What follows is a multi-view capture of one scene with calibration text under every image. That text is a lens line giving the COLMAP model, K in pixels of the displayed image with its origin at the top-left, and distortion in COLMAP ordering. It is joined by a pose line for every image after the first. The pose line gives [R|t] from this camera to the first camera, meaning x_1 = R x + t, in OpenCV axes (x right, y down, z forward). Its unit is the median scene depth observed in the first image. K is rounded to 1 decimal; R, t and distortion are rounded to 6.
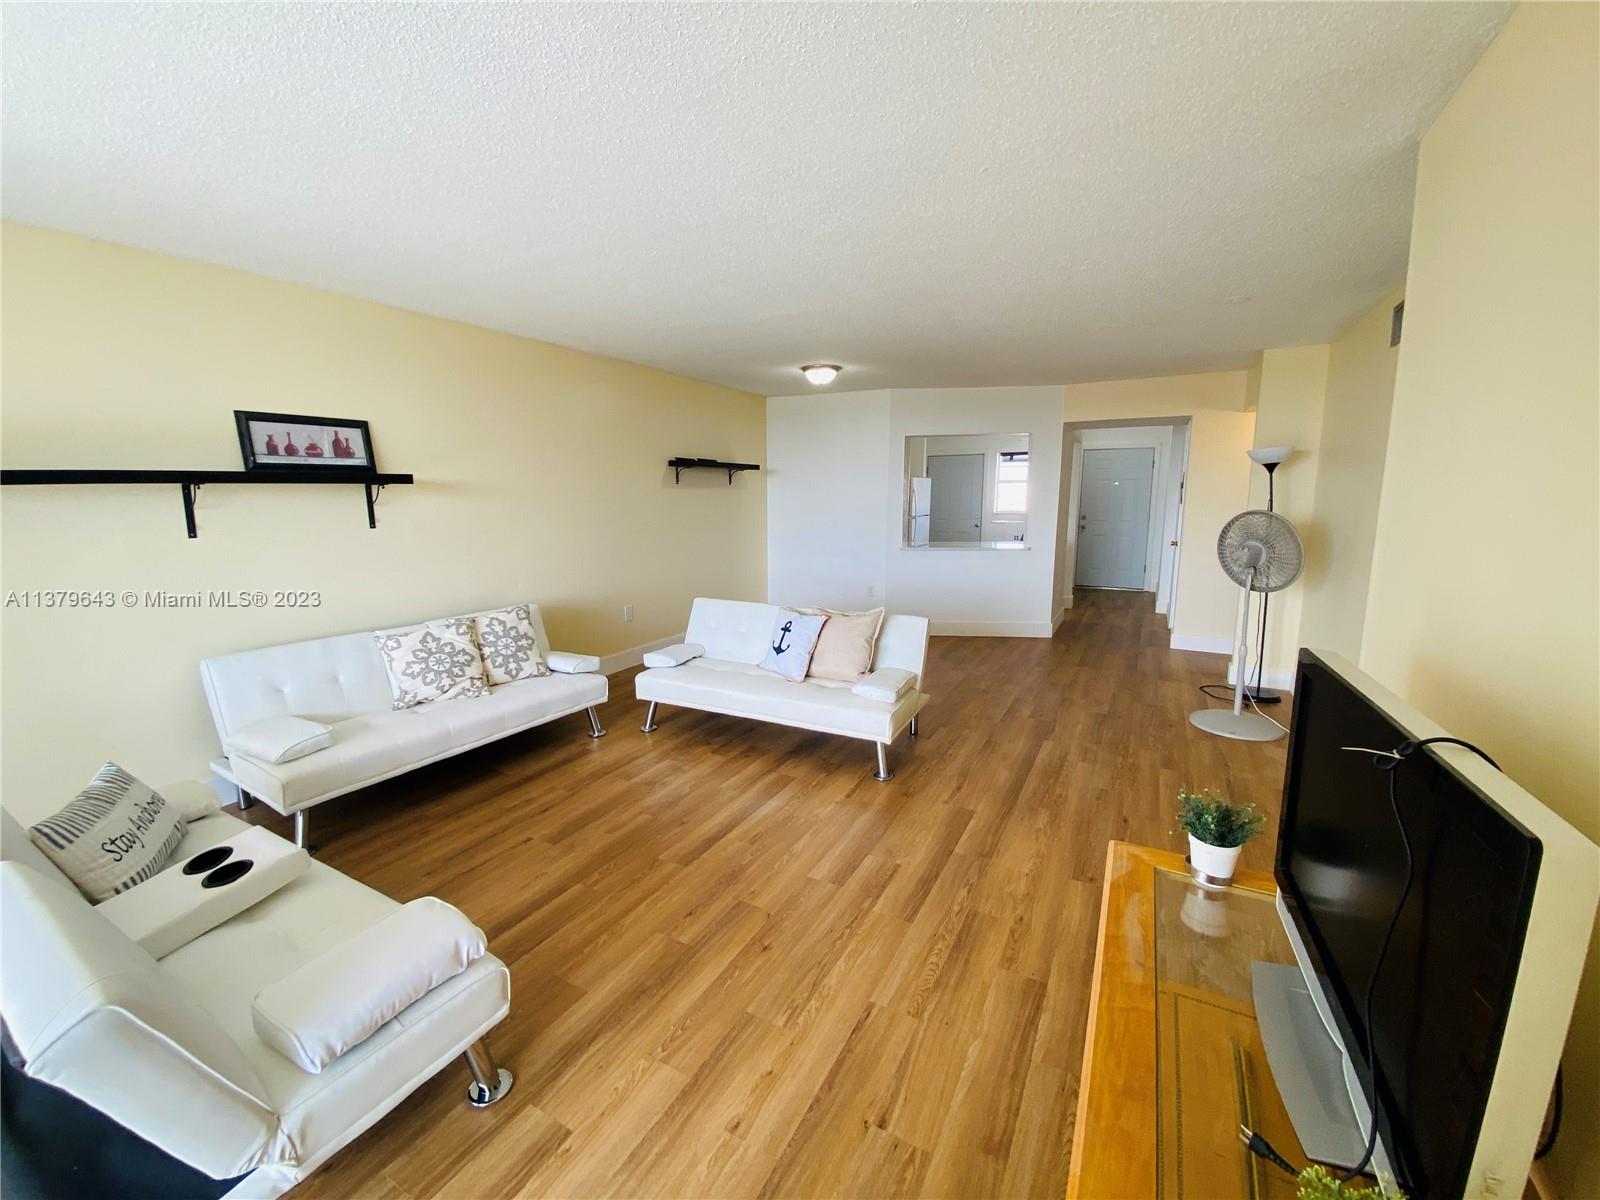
lens RADIAL K [[645.3, 0, 797.7], [0, 645.3, 593.1], [0, 0, 1]] dist [0.020693, -0.020931]
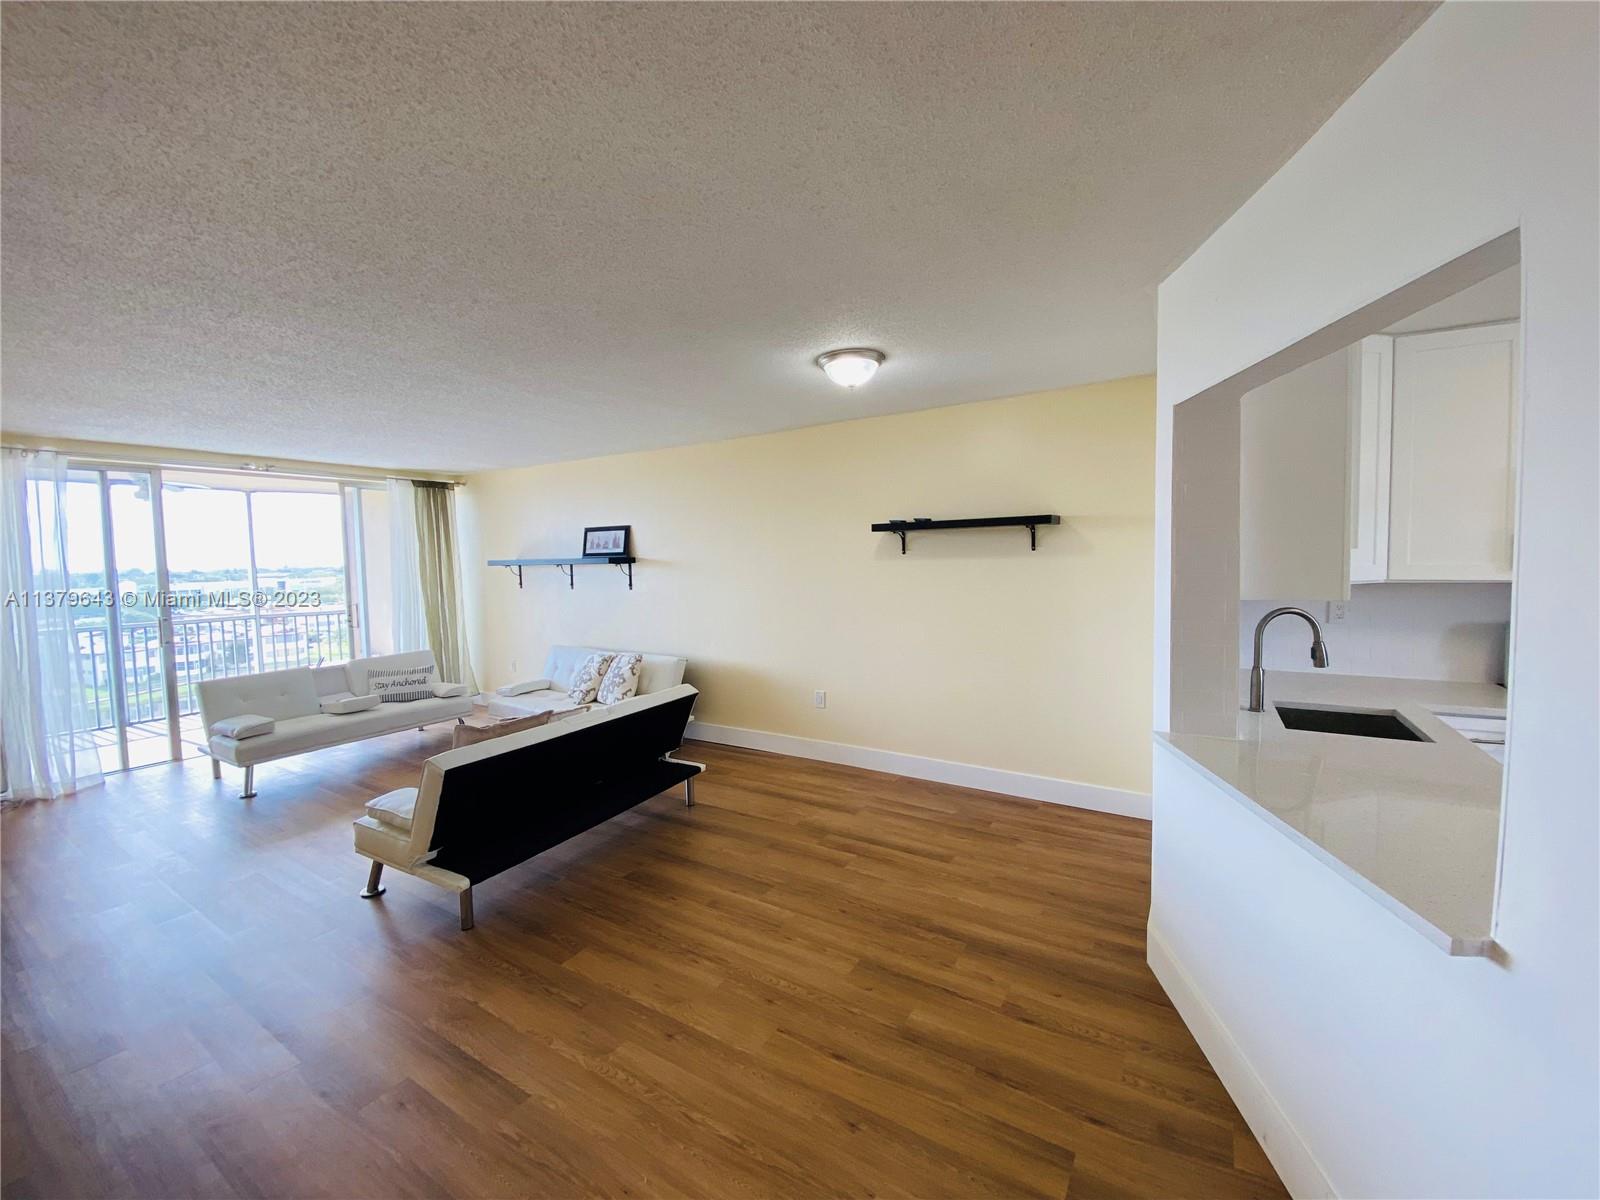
lens RADIAL K [[645.1, 0, 796.0], [0, 645.1, 595.6], [0, 0, 1]] dist [0.016217, -0.017612]
pose [[-0.067287, 0.059504, -0.995958, 0.939631], [-0.135519, 0.988424, 0.068210, -0.259204], [0.988487, 0.139561, -0.058444, 1.549073]]
